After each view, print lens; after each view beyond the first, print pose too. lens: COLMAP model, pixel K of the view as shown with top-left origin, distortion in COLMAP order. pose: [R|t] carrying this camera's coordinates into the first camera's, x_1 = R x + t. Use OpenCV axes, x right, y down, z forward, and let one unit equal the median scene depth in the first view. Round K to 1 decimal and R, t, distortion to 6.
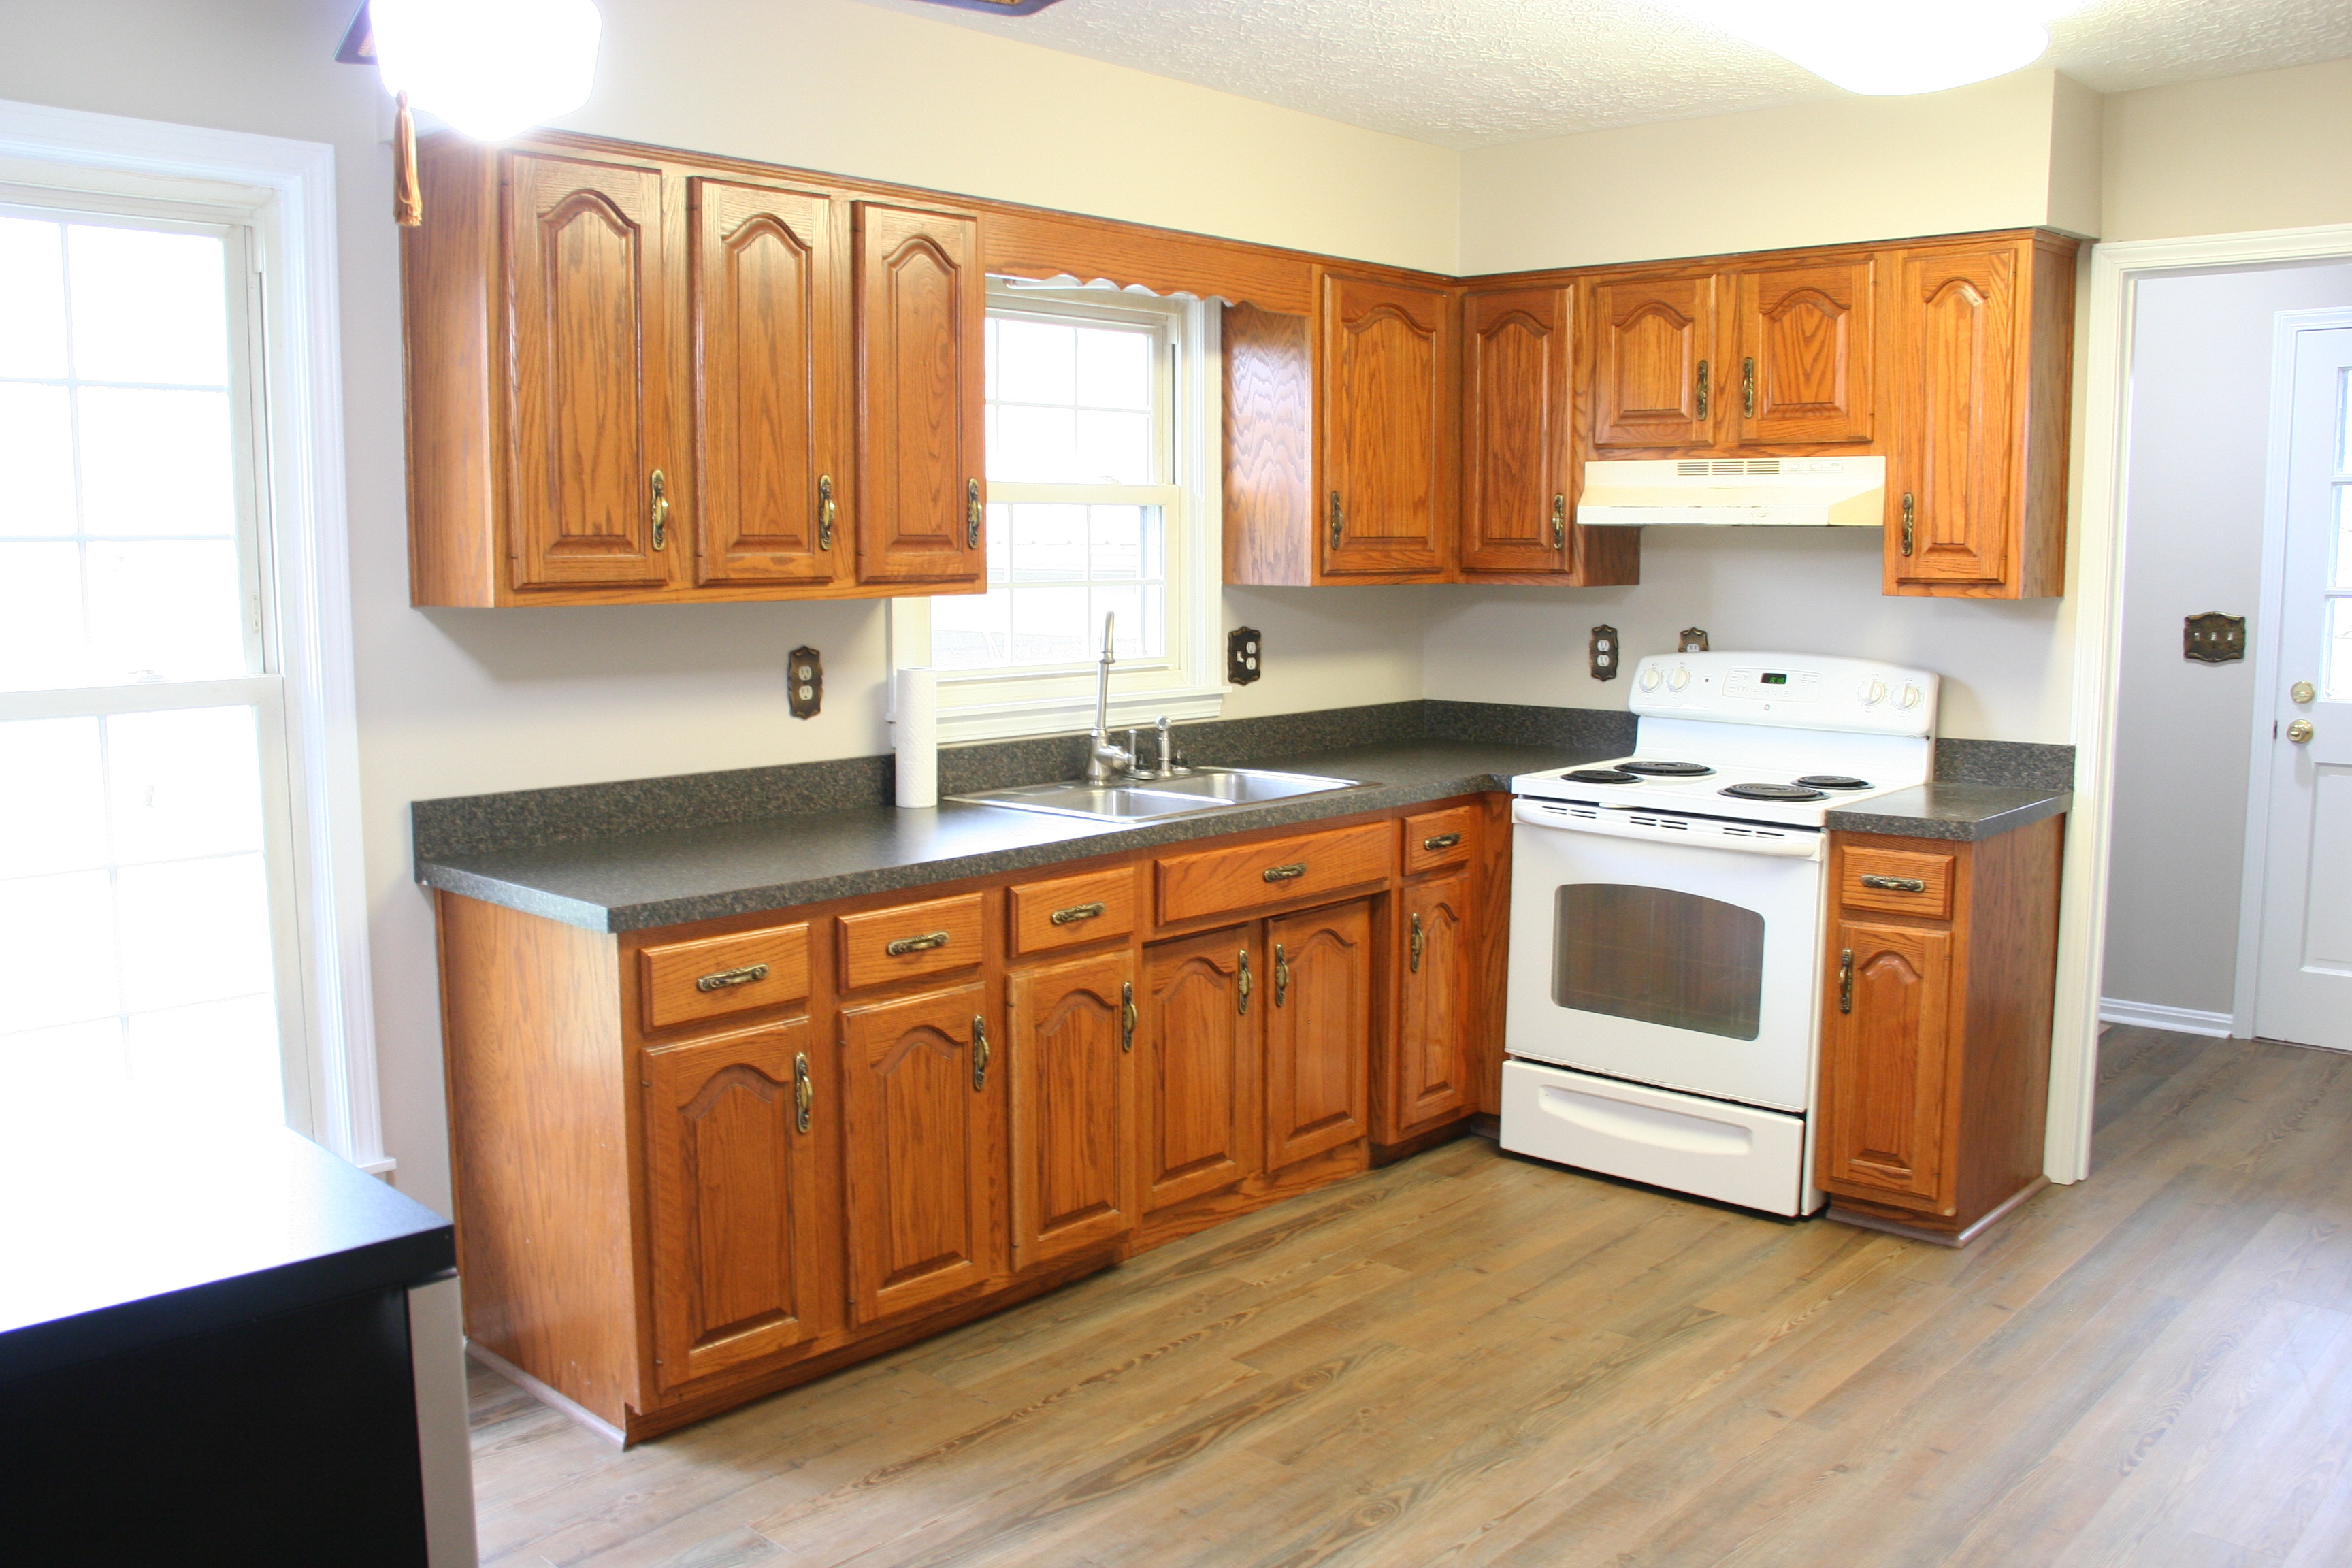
lens RADIAL K [[2005.9, 0, 1161.0], [0, 2005.9, 801.2], [0, 0, 1]] dist [-0.175058, 0.155305]
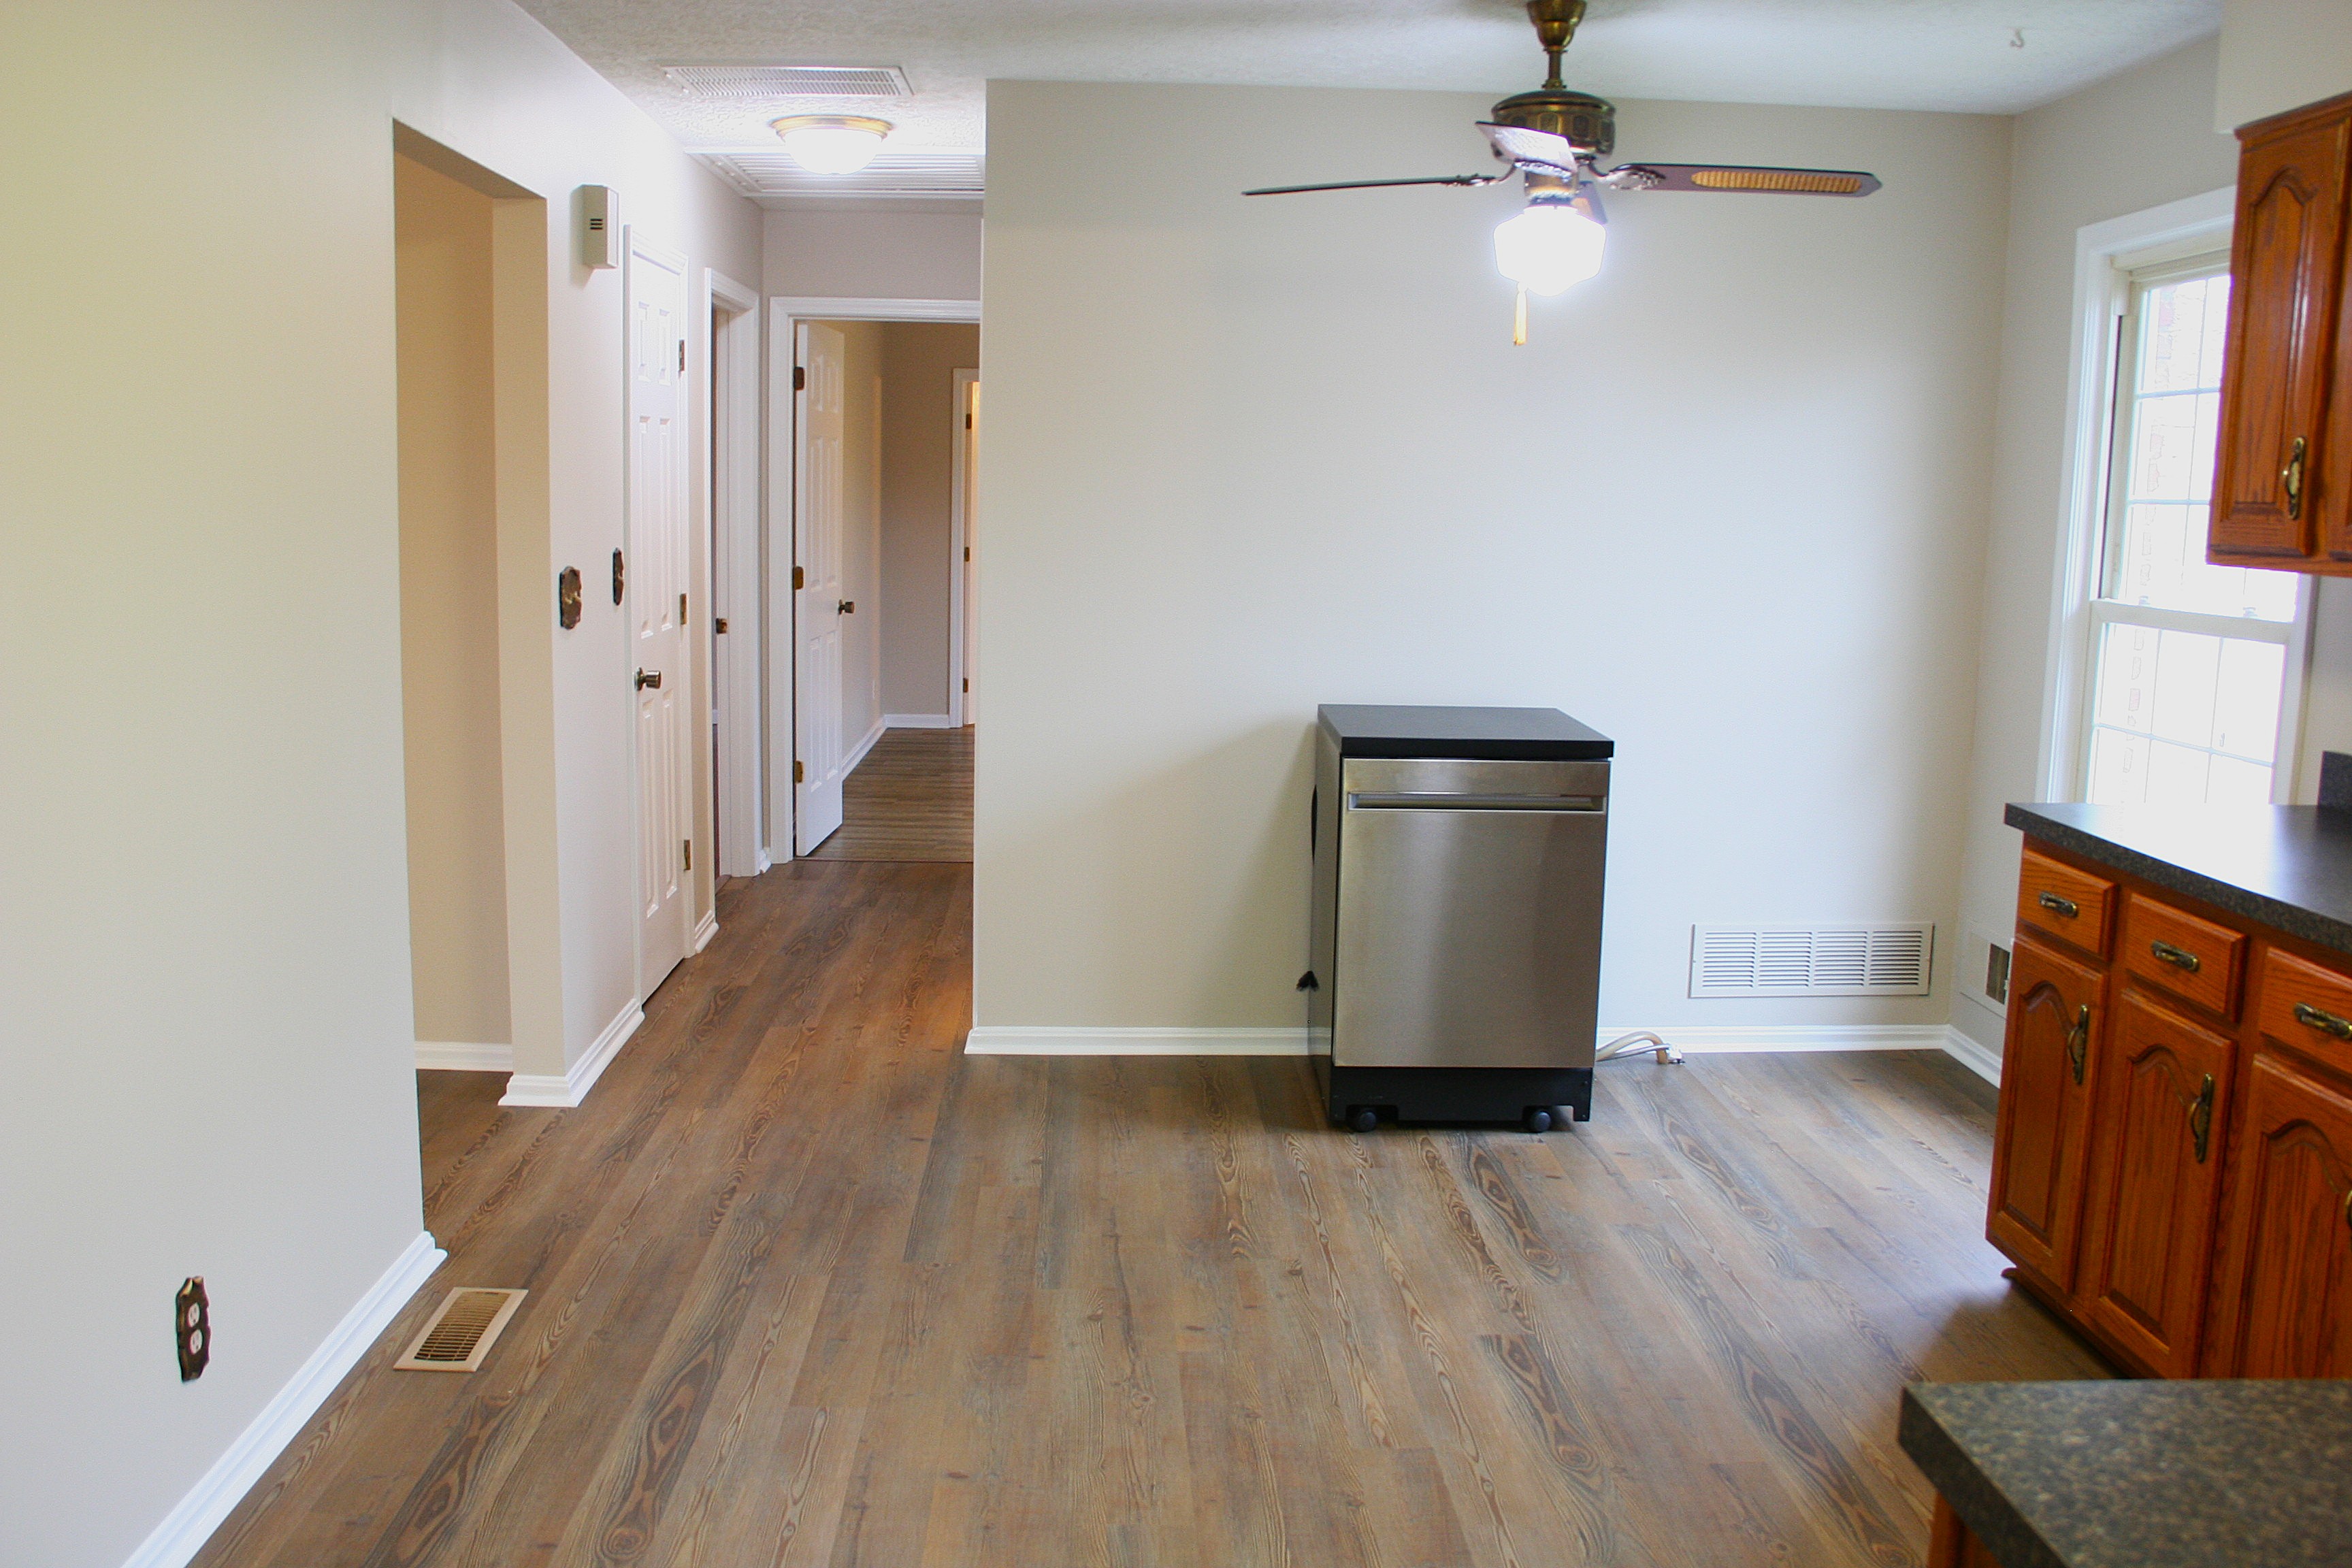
lens RADIAL K [[1942.7, 0, 1113.2], [0, 1942.7, 786.4], [0, 0, 1]] dist [-0.159824, 0.124126]
pose [[-0.730163, 0.090852, -0.677206, 0.675543], [-0.102362, 0.965391, 0.239881, -0.132832], [0.675562, 0.244472, -0.695593, 1.063761]]
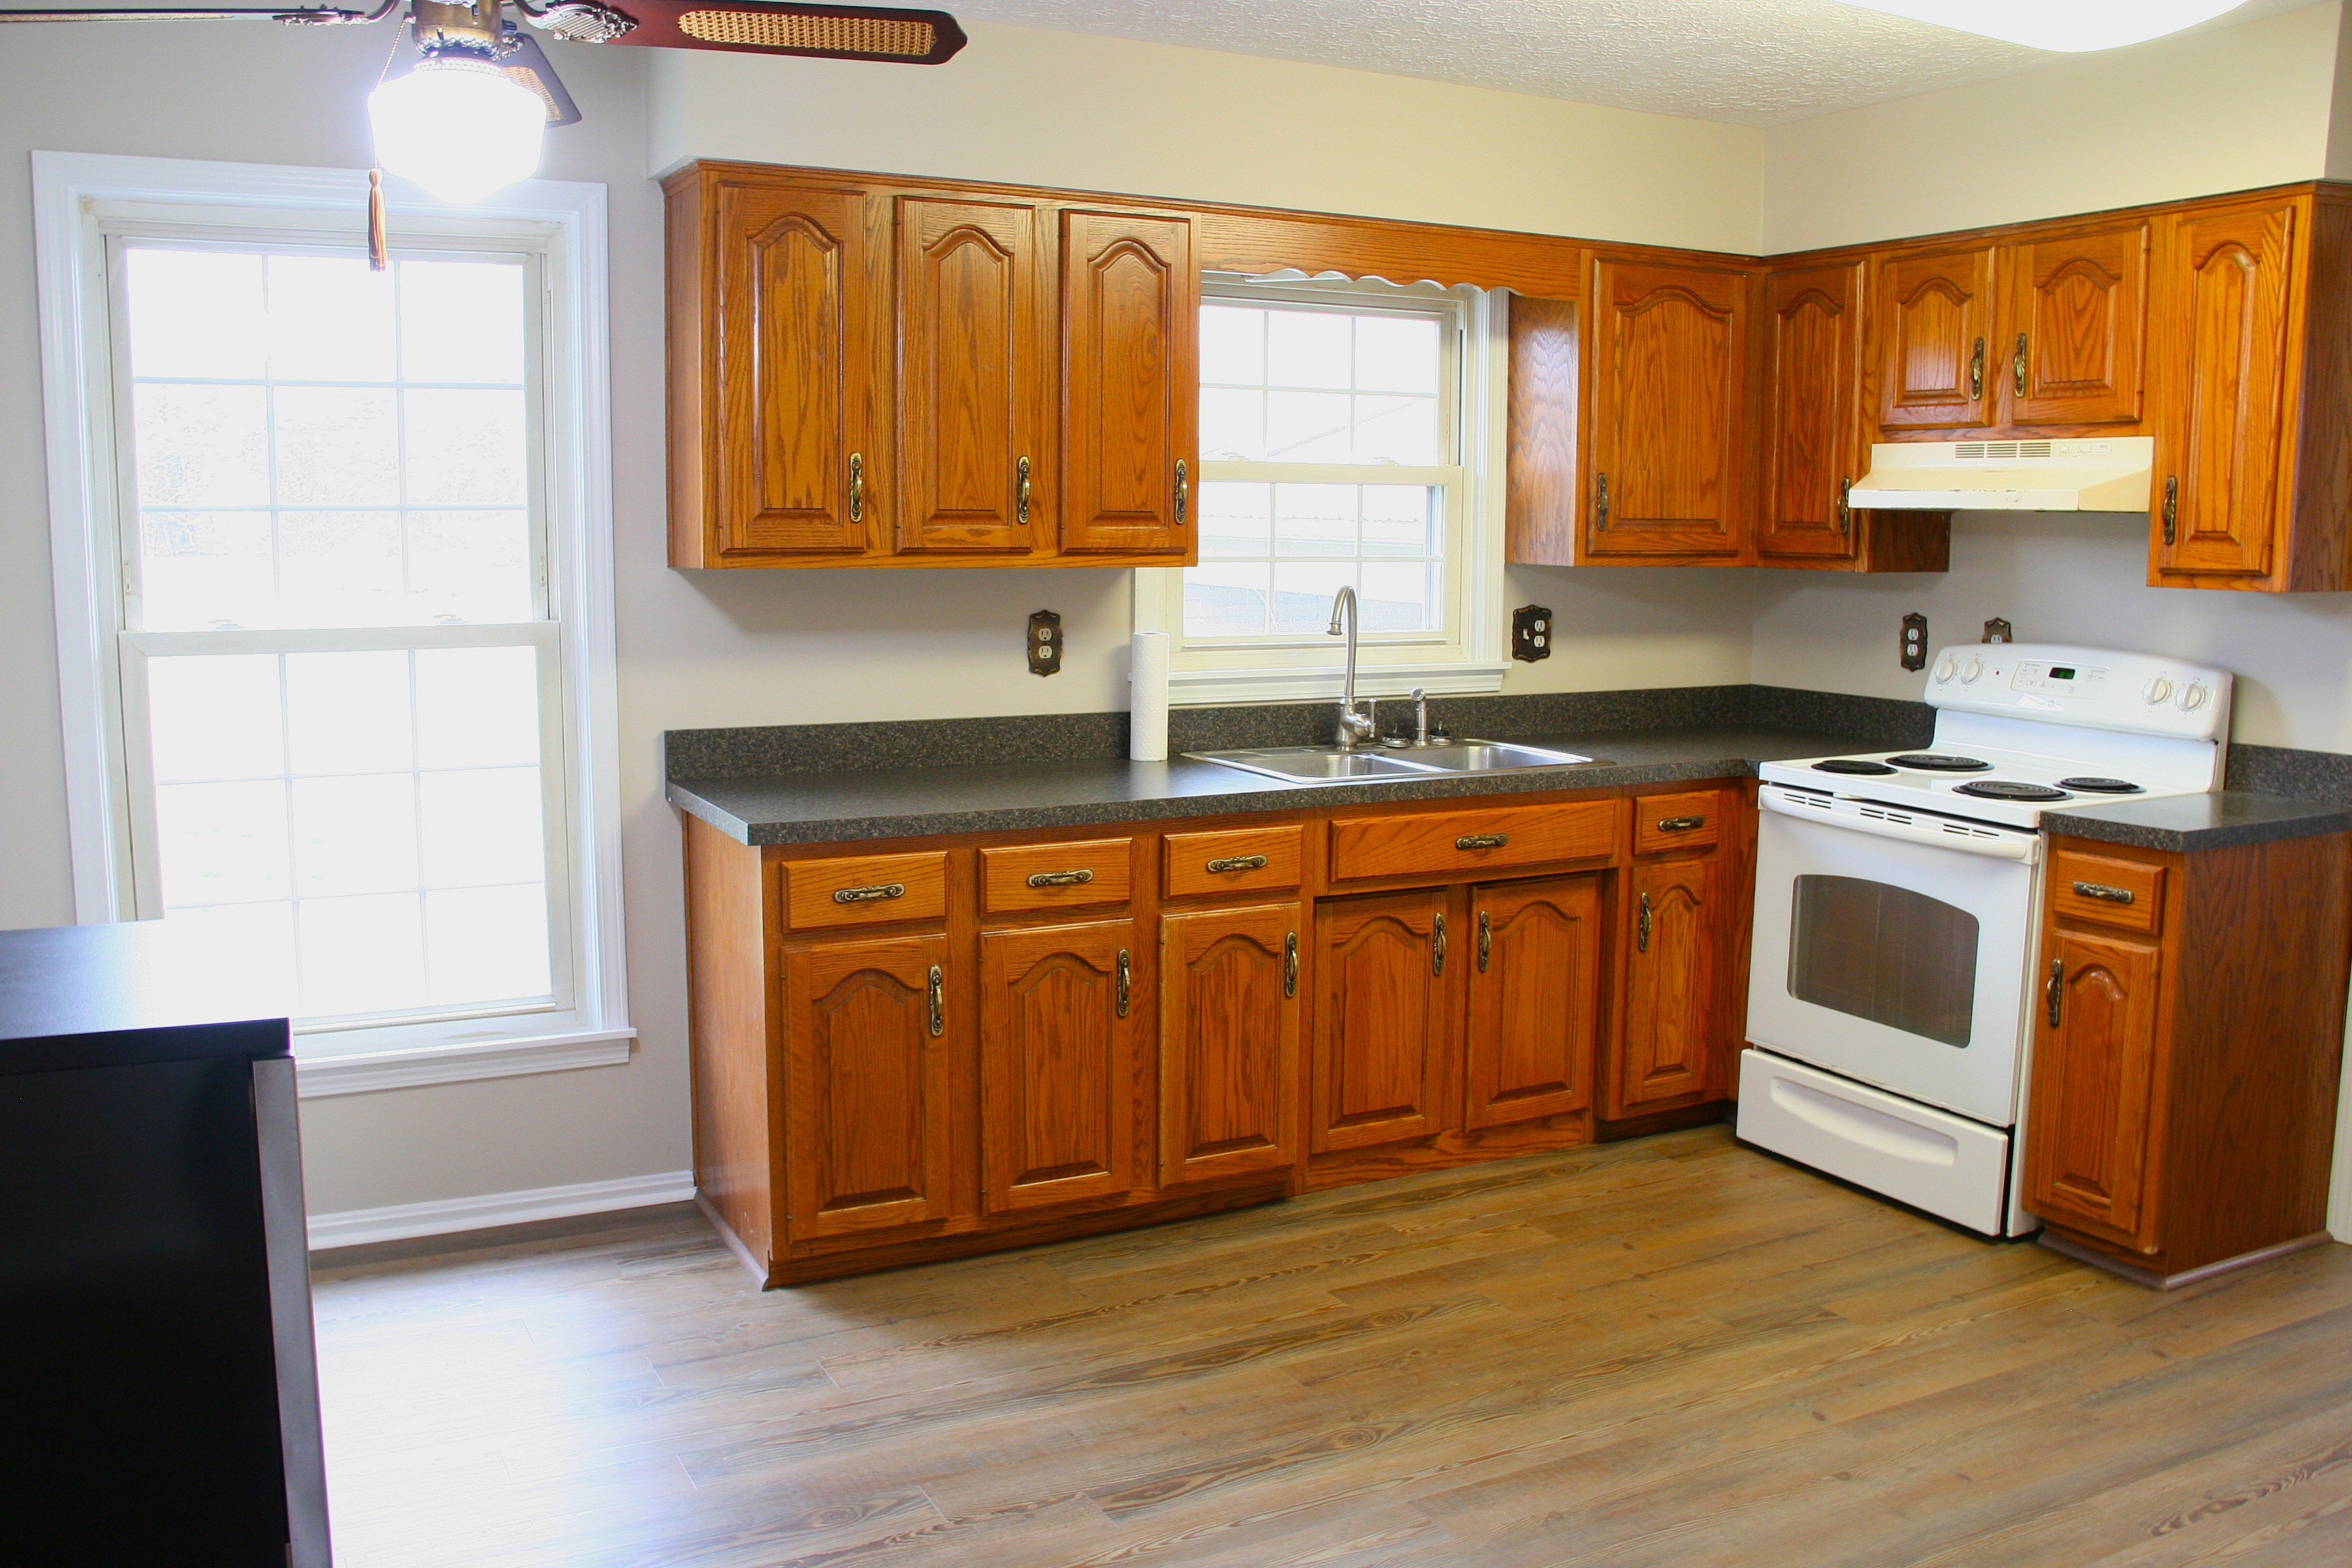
lens RADIAL K [[2005.9, 0, 1161.0], [0, 2005.9, 801.2], [0, 0, 1]] dist [-0.175058, 0.155305]
pose [[0.939182, 0.054915, -0.339002, 0.262684], [-0.051098, 0.998490, 0.020183, 0.002572], [0.339598, -0.001633, 0.940569, -0.025933]]
